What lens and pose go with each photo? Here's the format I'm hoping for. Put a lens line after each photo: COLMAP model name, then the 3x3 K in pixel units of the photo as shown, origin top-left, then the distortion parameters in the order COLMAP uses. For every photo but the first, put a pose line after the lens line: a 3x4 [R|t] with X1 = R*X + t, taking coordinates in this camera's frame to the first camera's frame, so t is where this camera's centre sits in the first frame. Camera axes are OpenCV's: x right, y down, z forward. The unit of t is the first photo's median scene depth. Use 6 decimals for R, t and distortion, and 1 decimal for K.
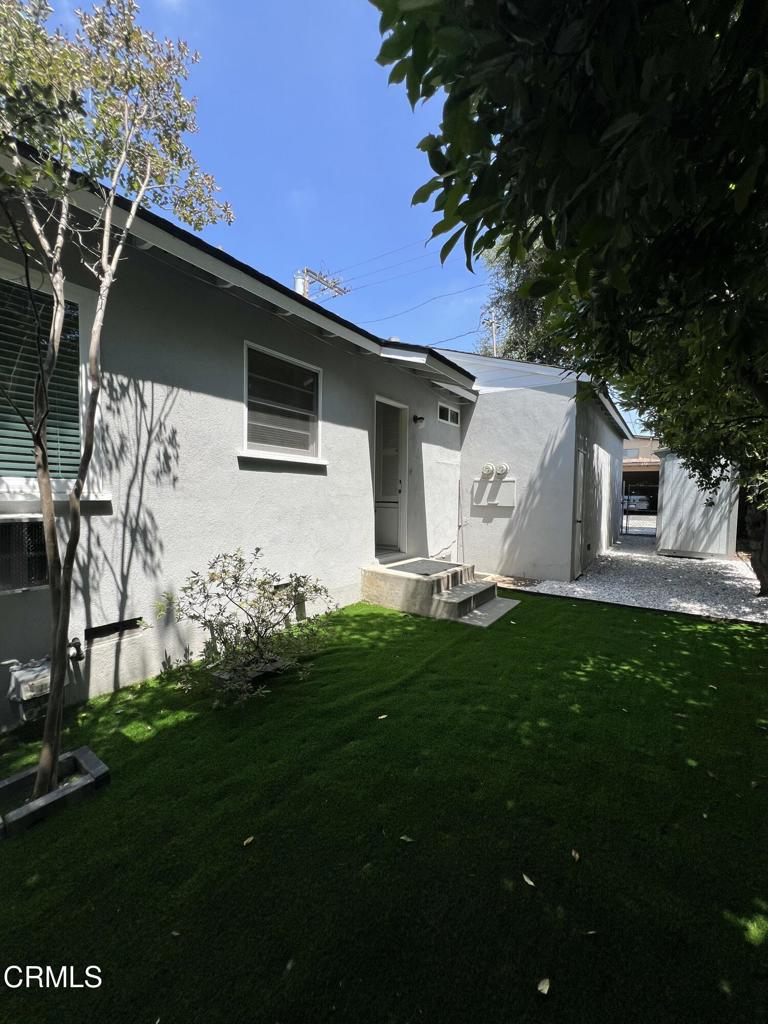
lens RADIAL K [[408.0, 0, 384.4], [0, 408.0, 510.1], [0, 0, 1]] dist [-0.000872, 0.000266]
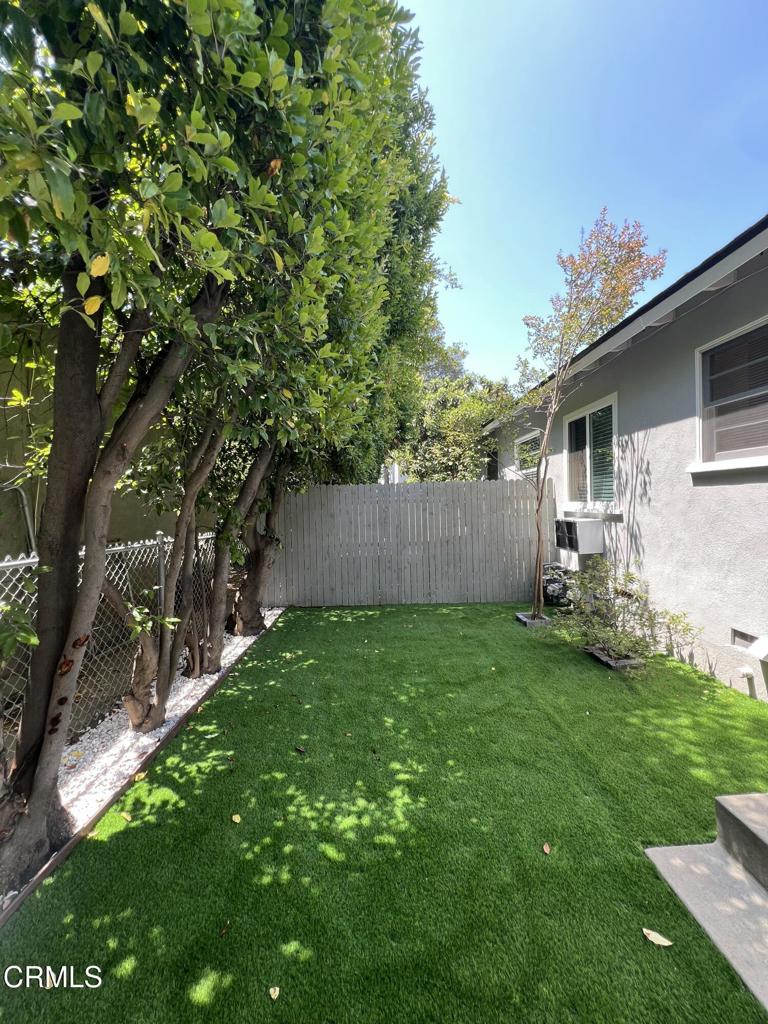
lens RADIAL K [[408.0, 0, 380.6], [0, 408.0, 514.9], [0, 0, 1]] dist [-0.000872, 0.000266]
pose [[-0.815922, 0.027124, -0.577525, 0.793747], [-0.003279, 0.998666, 0.051536, -0.078869], [0.578153, 0.043942, -0.814744, 1.339799]]
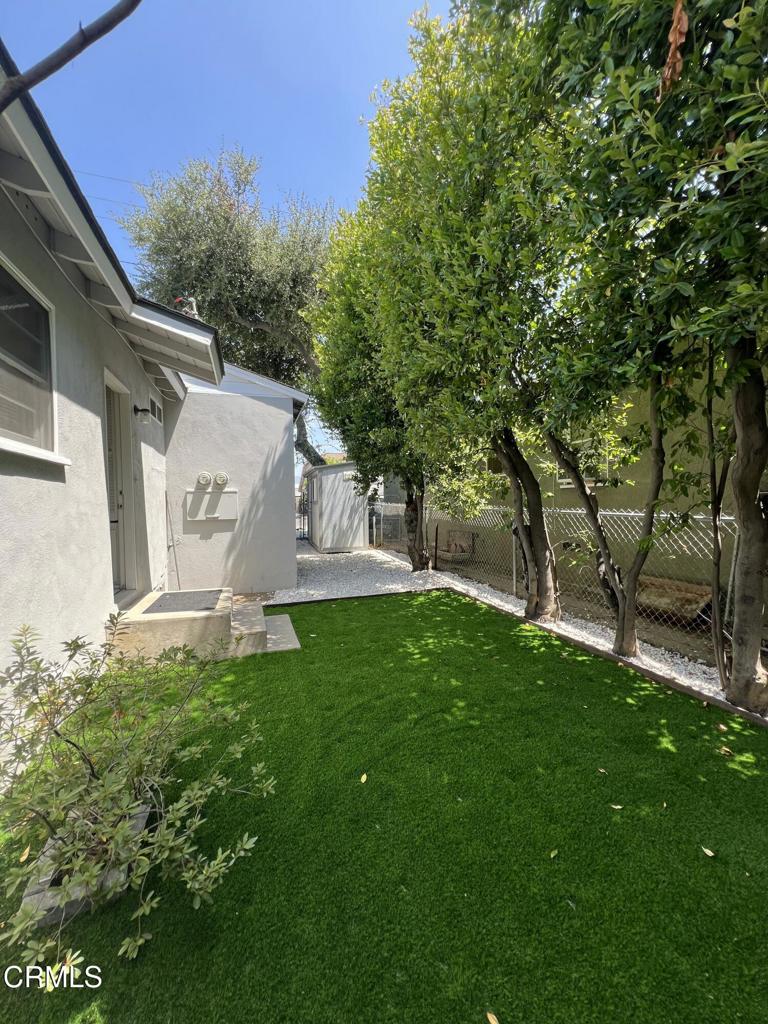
lens RADIAL K [[408.0, 0, 381.8], [0, 408.0, 511.5], [0, 0, 1]] dist [-0.000872, 0.000266]
pose [[0.602964, -0.040254, 0.796752, -0.424675], [0.061051, 0.998126, 0.004226, -0.018890], [-0.795429, 0.046094, 0.604291, 0.315013]]
